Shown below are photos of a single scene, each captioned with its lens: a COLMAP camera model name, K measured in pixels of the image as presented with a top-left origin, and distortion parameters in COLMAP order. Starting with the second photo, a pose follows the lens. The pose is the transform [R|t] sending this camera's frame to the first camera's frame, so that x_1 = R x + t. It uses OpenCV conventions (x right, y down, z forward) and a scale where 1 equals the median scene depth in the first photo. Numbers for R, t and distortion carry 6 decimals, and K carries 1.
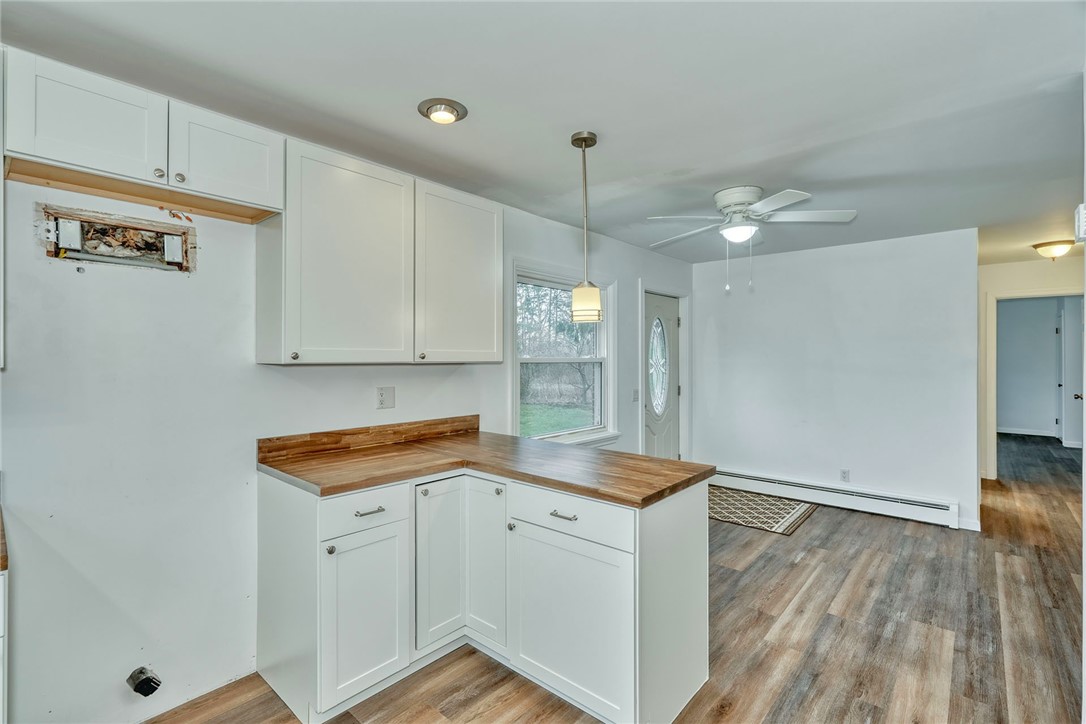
lens RADIAL K [[500.9, 0, 535.1], [0, 500.9, 357.2], [0, 0, 1]] dist [0.001213, 0.000037]
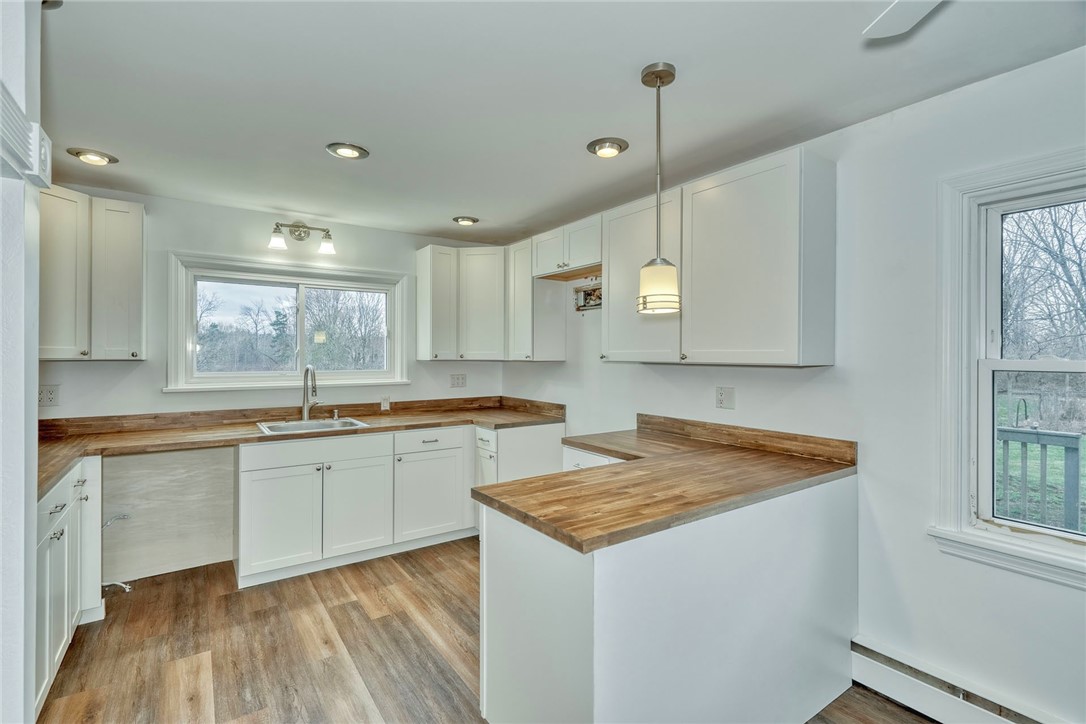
lens RADIAL K [[500.9, 0, 535.1], [0, 500.9, 357.2], [0, 0, 1]] dist [0.001213, 0.000037]
pose [[-0.234408, 0.003988, -0.972130, 0.802508], [0.002060, 0.999991, 0.003605, -0.005517], [0.972136, -0.001157, -0.234414, 0.898737]]
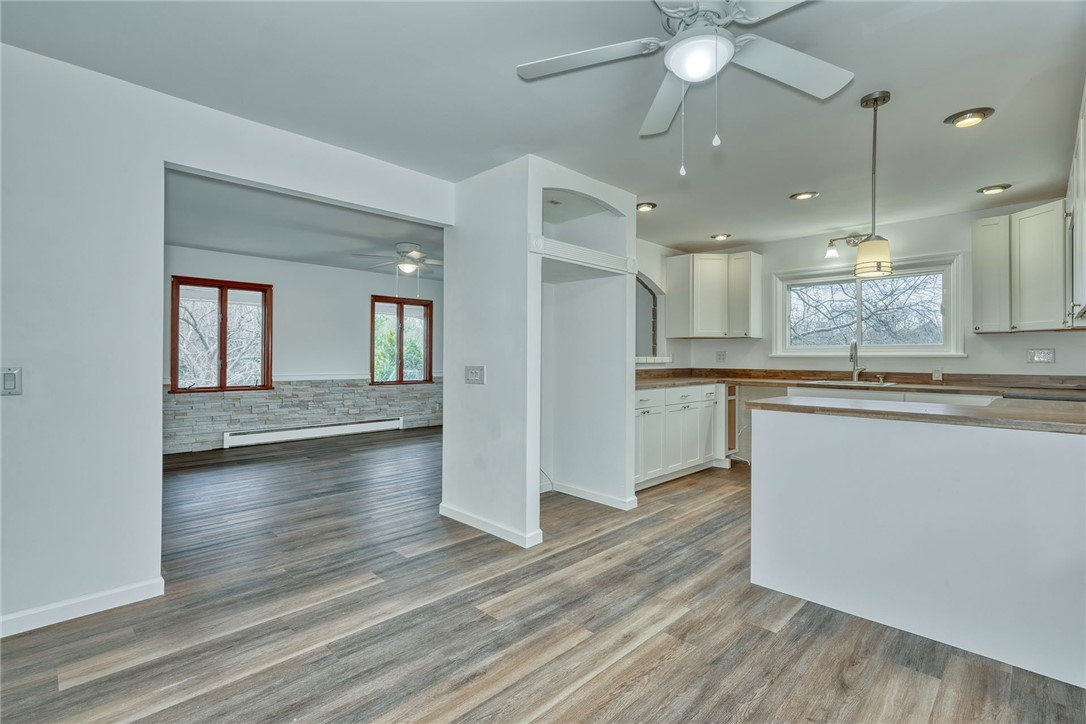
lens RADIAL K [[500.9, 0, 535.1], [0, 500.9, 357.2], [0, 0, 1]] dist [0.001213, 0.000037]
pose [[-0.998173, -0.003891, 0.060302, 0.664353], [-0.004079, 0.999987, -0.002989, 0.095418], [-0.060290, -0.003229, -0.998176, 1.874834]]
